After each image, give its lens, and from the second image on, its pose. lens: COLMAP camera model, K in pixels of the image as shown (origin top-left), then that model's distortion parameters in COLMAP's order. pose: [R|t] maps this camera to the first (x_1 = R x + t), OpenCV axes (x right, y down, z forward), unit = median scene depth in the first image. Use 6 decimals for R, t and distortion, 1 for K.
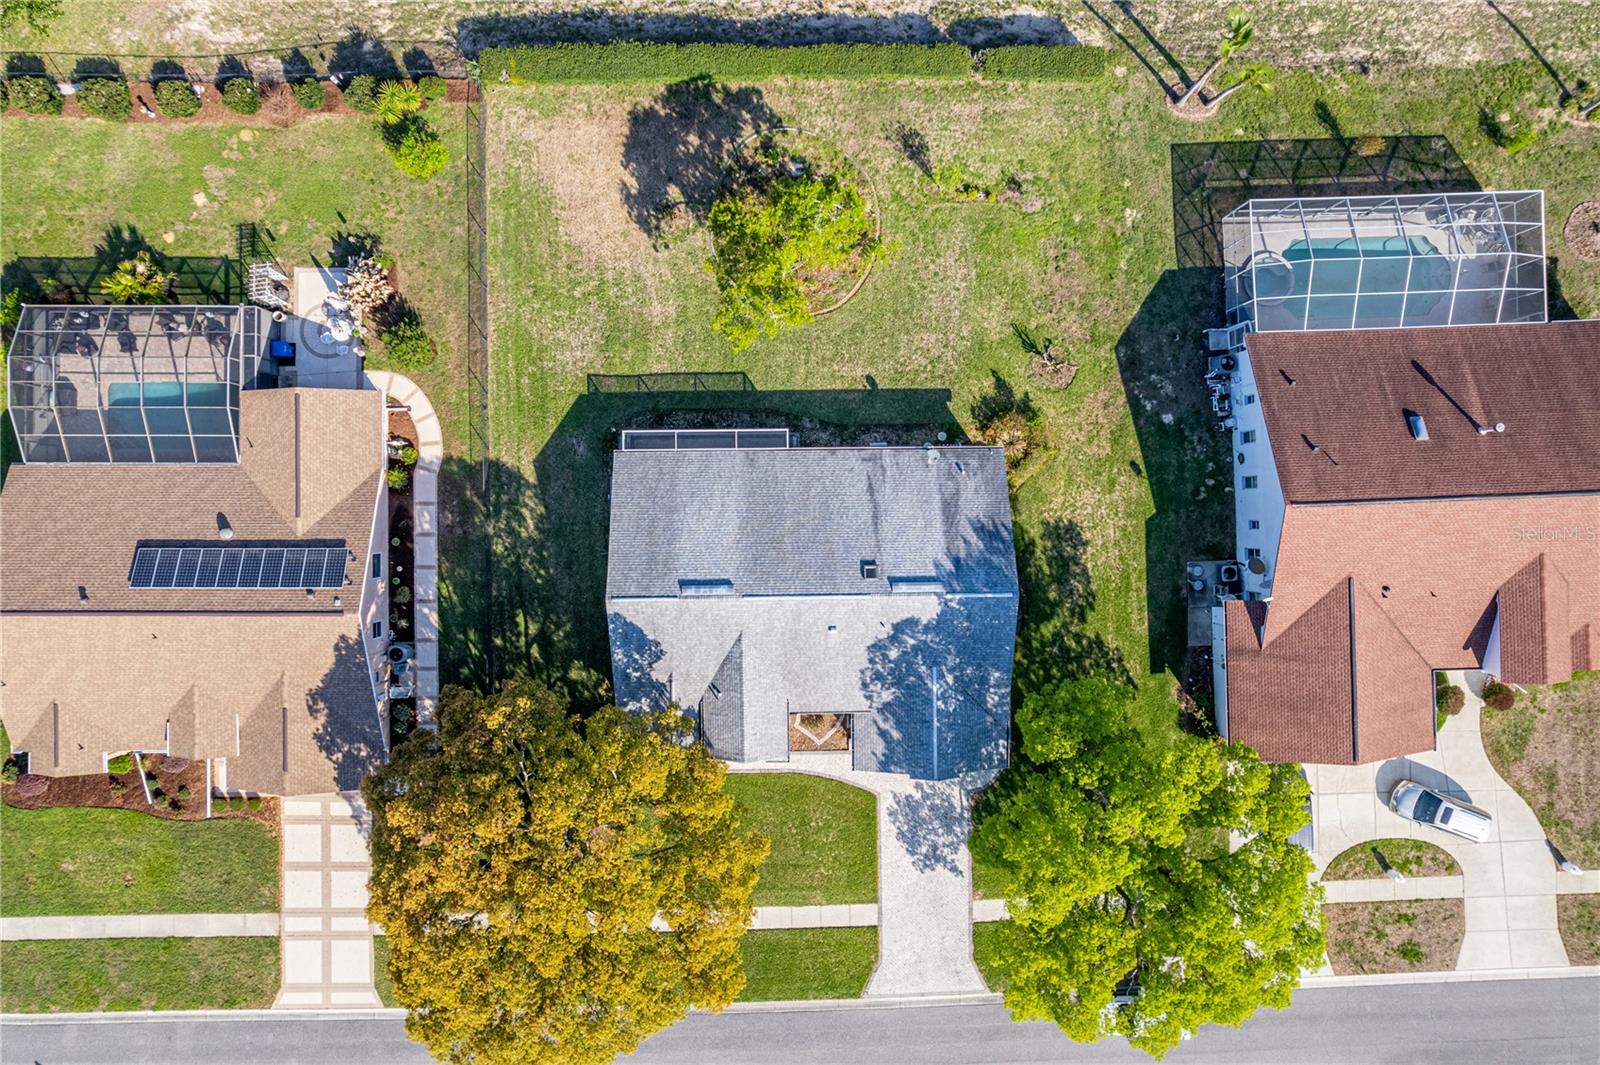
lens RADIAL K [[1042.3, 0, 800.0], [0, 1042.3, 532.5], [0, 0, 1]] dist [-0.079318, 0.081648]
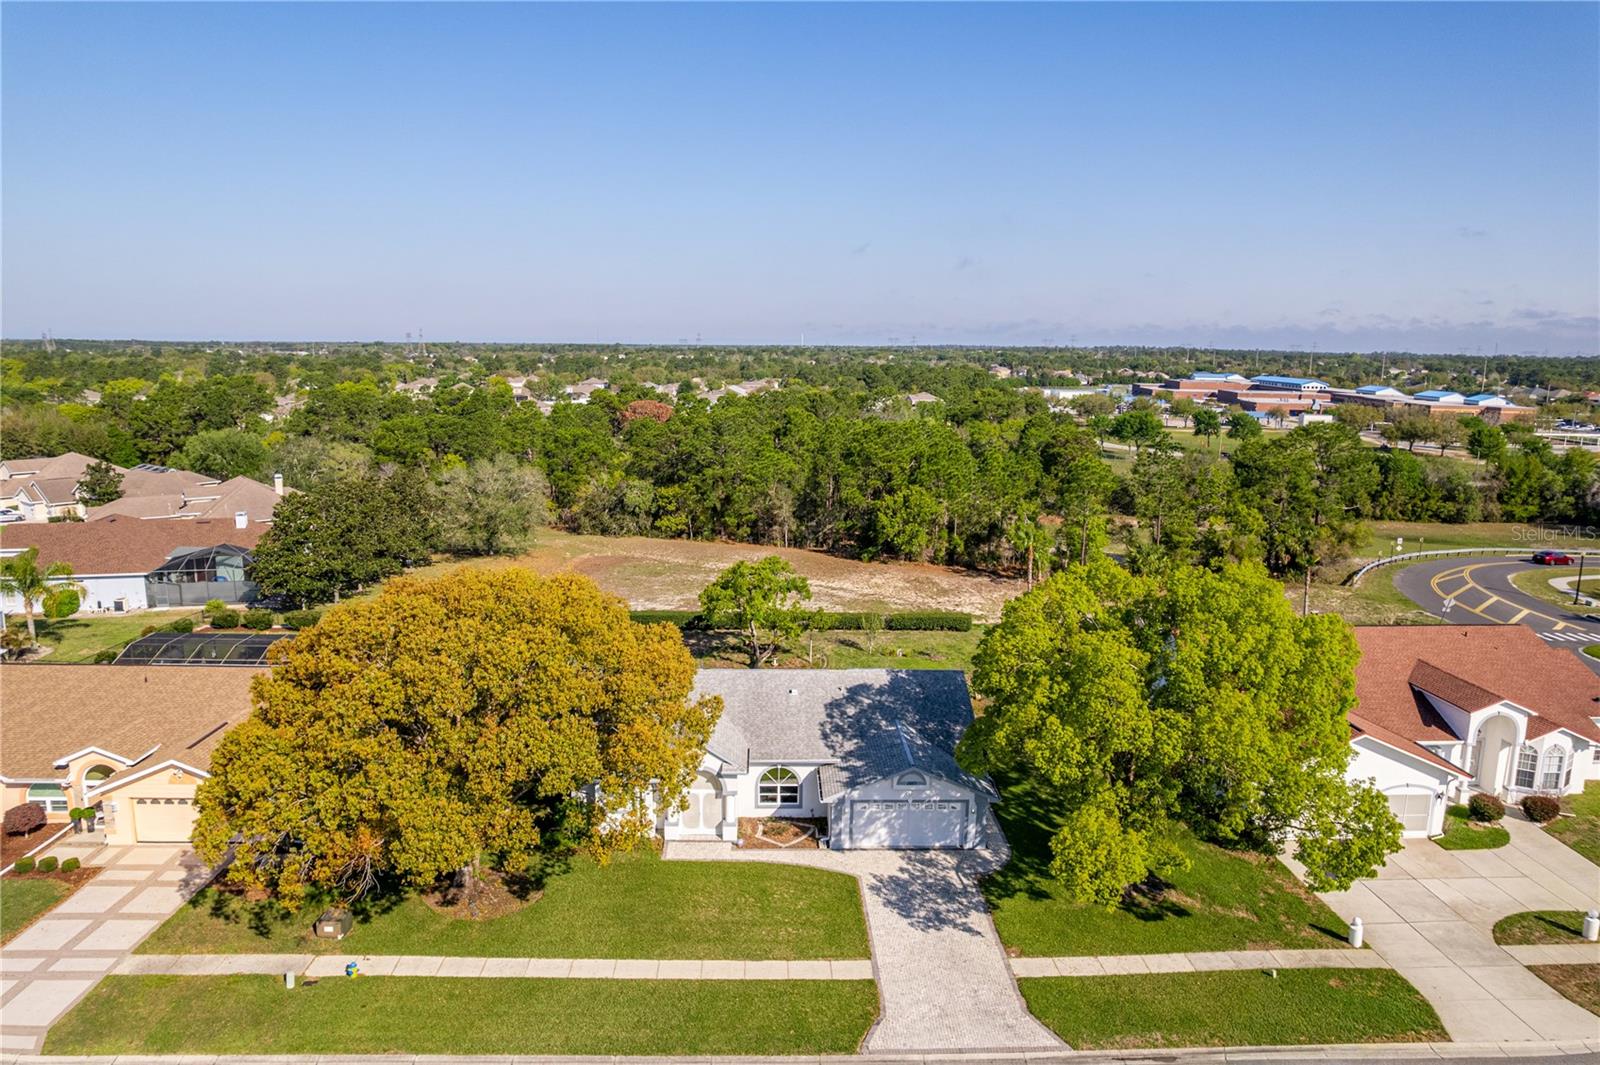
lens RADIAL K [[1029.1, 0, 794.7], [0, 1029.1, 531.9], [0, 0, 1]] dist [-0.083015, 0.081625]
pose [[0.999822, -0.015288, 0.011057, 0.024630], [0.013493, 0.169737, -0.985397, 0.990526], [0.013188, 0.985371, 0.169913, 0.611007]]
